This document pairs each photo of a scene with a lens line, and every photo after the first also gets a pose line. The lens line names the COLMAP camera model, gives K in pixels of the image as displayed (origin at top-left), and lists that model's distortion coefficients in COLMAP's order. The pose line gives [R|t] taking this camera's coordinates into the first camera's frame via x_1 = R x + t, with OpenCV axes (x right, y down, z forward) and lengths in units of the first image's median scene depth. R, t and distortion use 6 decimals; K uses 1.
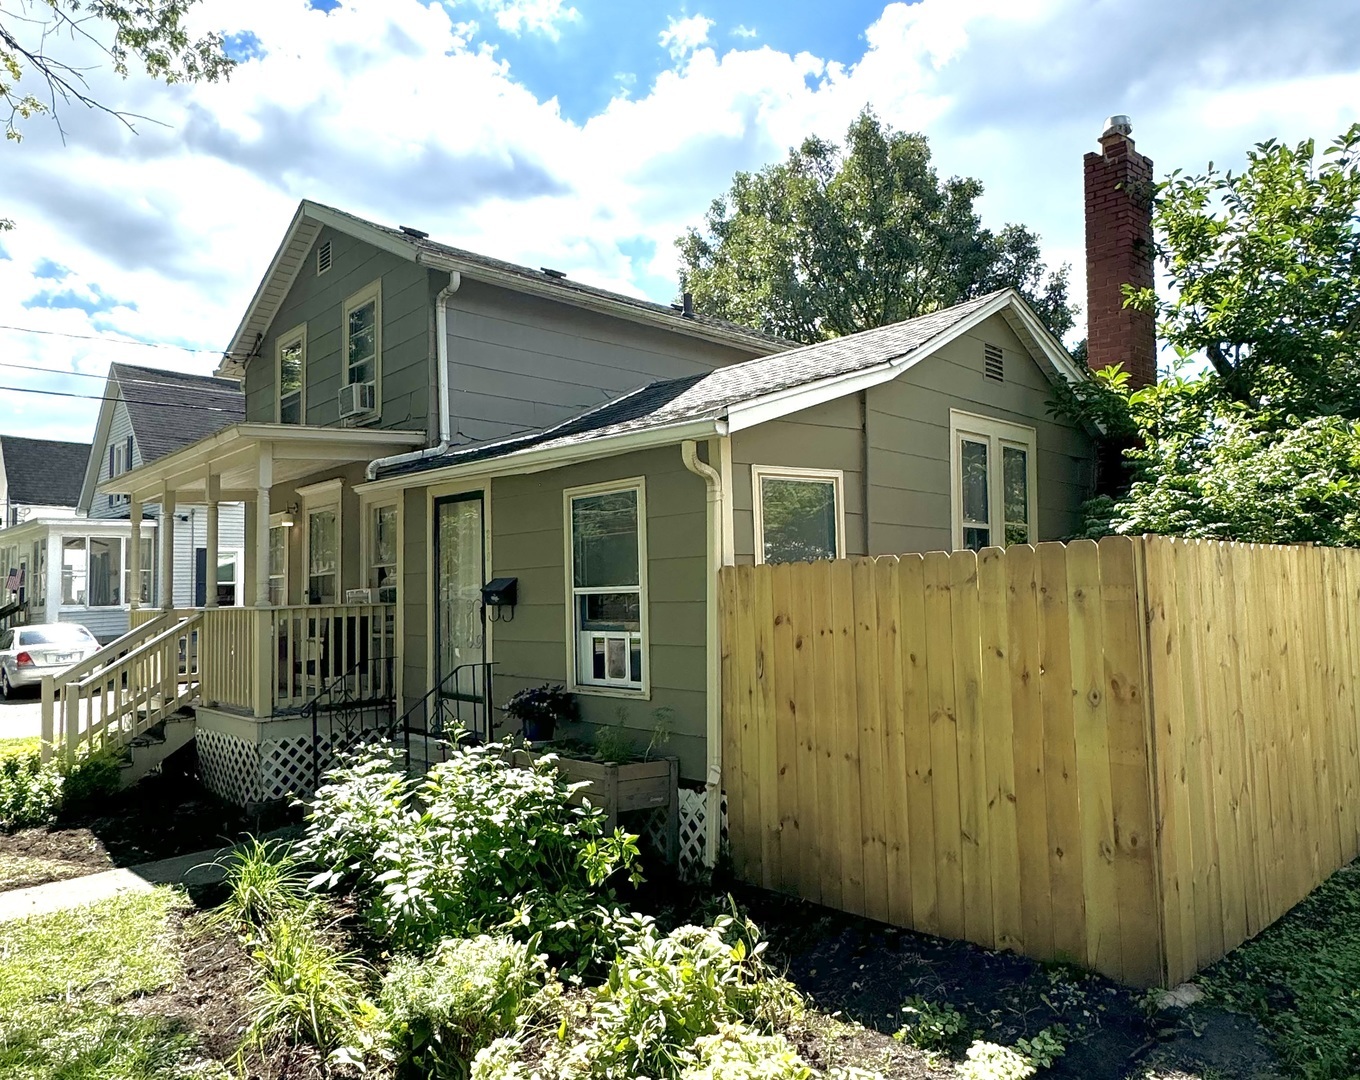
lens RADIAL K [[944.3, 0, 680.6], [0, 944.3, 537.2], [0, 0, 1]] dist [0.000307, -0.006315]
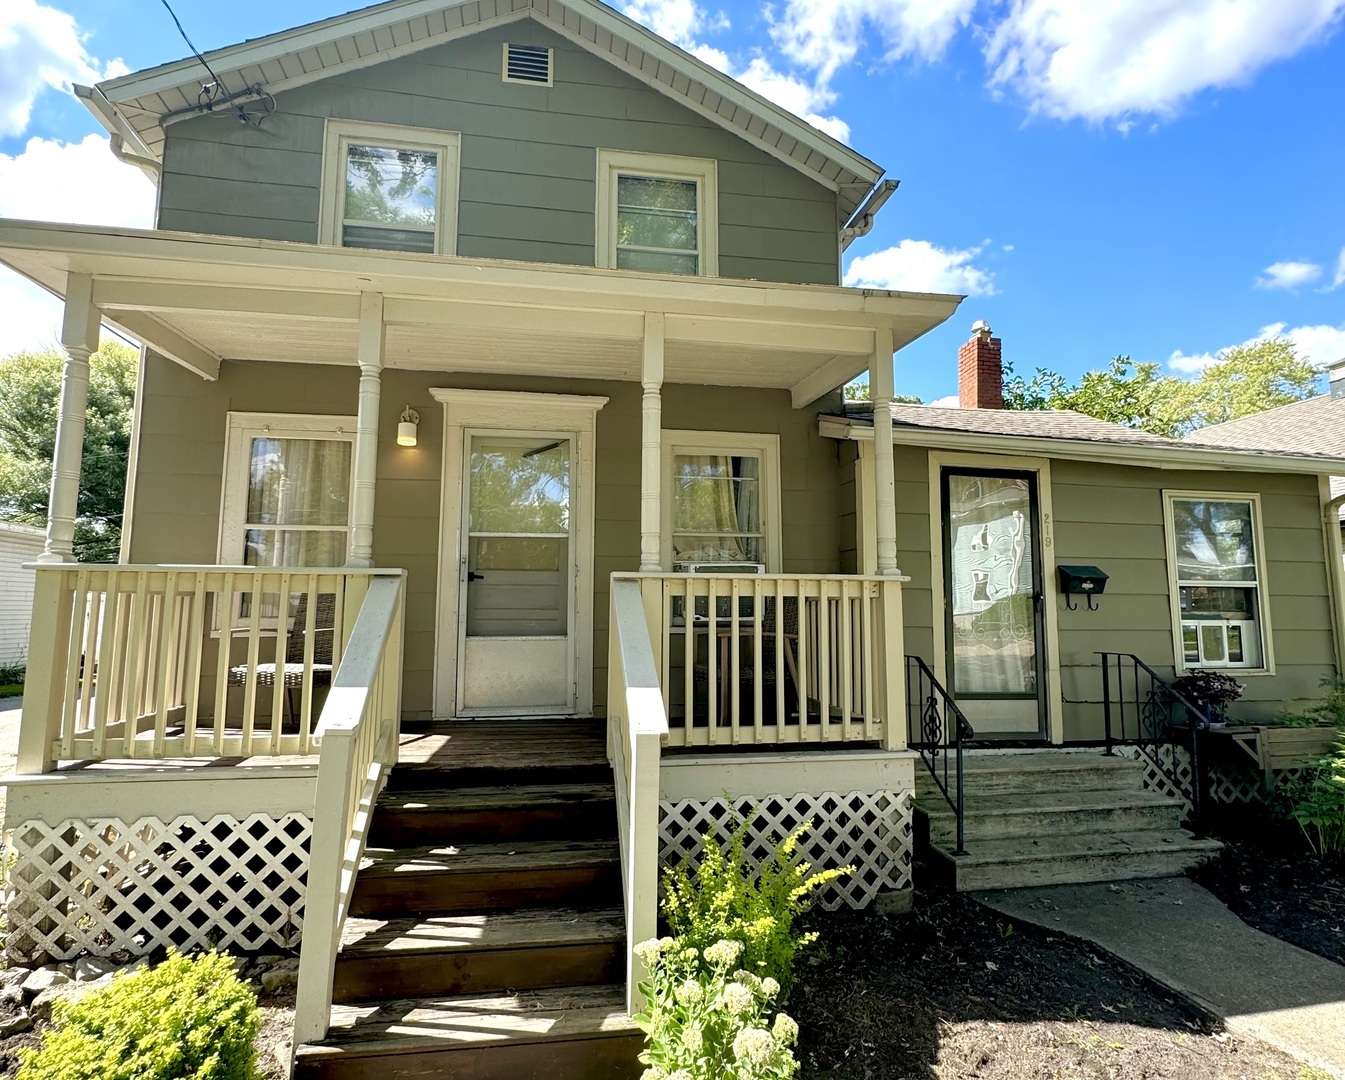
lens RADIAL K [[713.9, 0, 670.7], [0, 713.9, 539.6], [0, 0, 1]] dist [-0.006938, 0.002115]
pose [[0.553942, 0.118825, 0.824032, -0.896791], [-0.070007, 0.992905, -0.096116, 0.101600], [-0.829607, -0.004445, 0.558330, 0.816677]]
